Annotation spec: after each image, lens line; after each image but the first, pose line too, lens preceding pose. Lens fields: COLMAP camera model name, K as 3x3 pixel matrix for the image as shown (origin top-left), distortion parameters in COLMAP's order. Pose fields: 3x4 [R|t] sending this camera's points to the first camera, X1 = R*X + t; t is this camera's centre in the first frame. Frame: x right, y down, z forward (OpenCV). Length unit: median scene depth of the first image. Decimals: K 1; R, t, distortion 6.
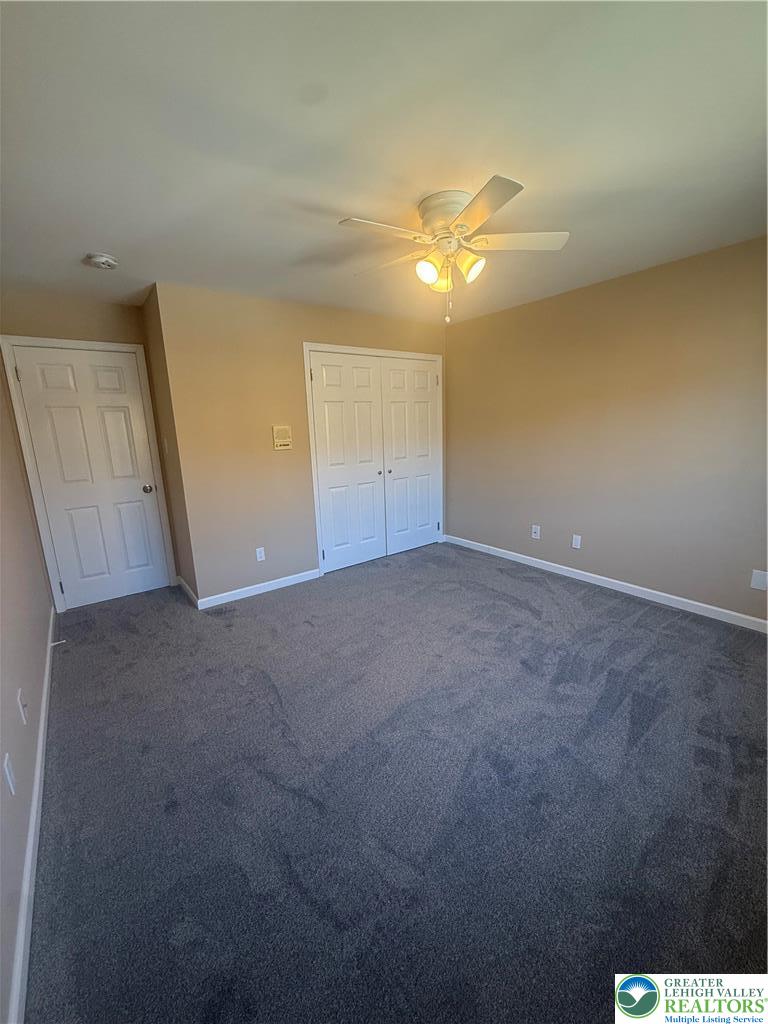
lens RADIAL K [[408.0, 0, 384.7], [0, 408.0, 509.5], [0, 0, 1]] dist [-0.000605, 0.000007]
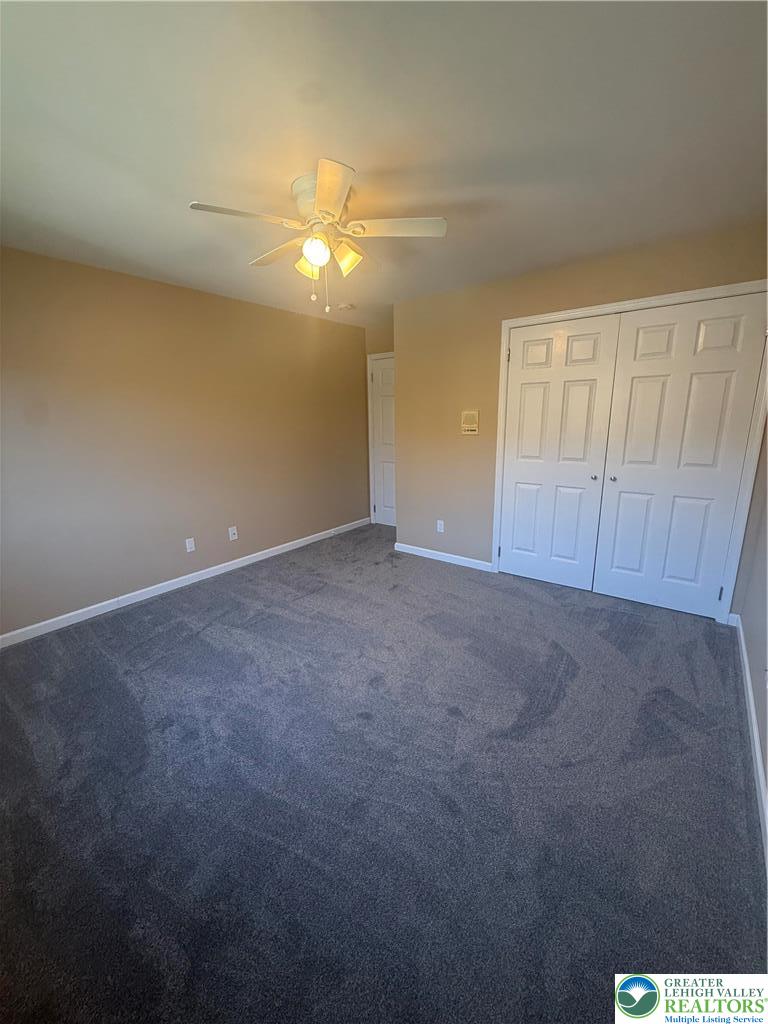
lens RADIAL K [[408.0, 0, 385.8], [0, 408.0, 509.9], [0, 0, 1]] dist [-0.000605, 0.000007]
pose [[0.265337, 0.248412, -0.931605, 0.700720], [-0.189018, 0.960891, 0.202386, -0.134563], [0.945446, 0.122389, 0.301914, 0.520925]]
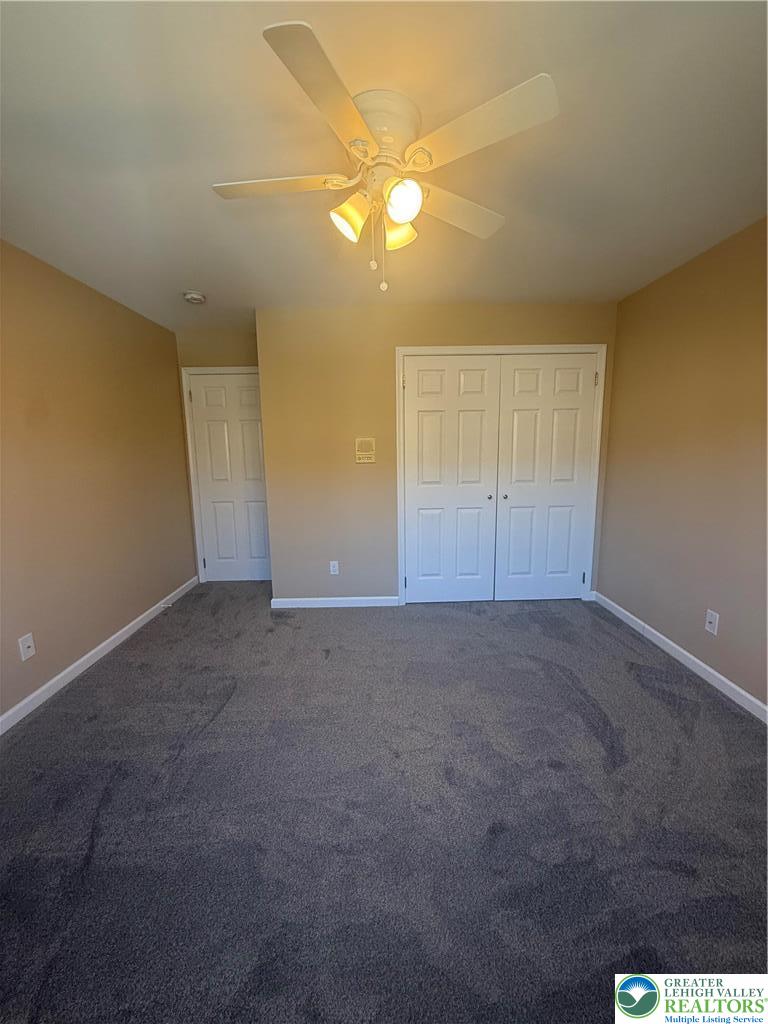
lens RADIAL K [[408.0, 0, 385.0], [0, 408.0, 509.6], [0, 0, 1]] dist [-0.000605, 0.000007]
pose [[0.807670, 0.113447, -0.578618, 0.350119], [-0.132255, 0.991168, 0.009725, -0.055296], [0.574611, 0.068670, 0.815541, 0.265805]]
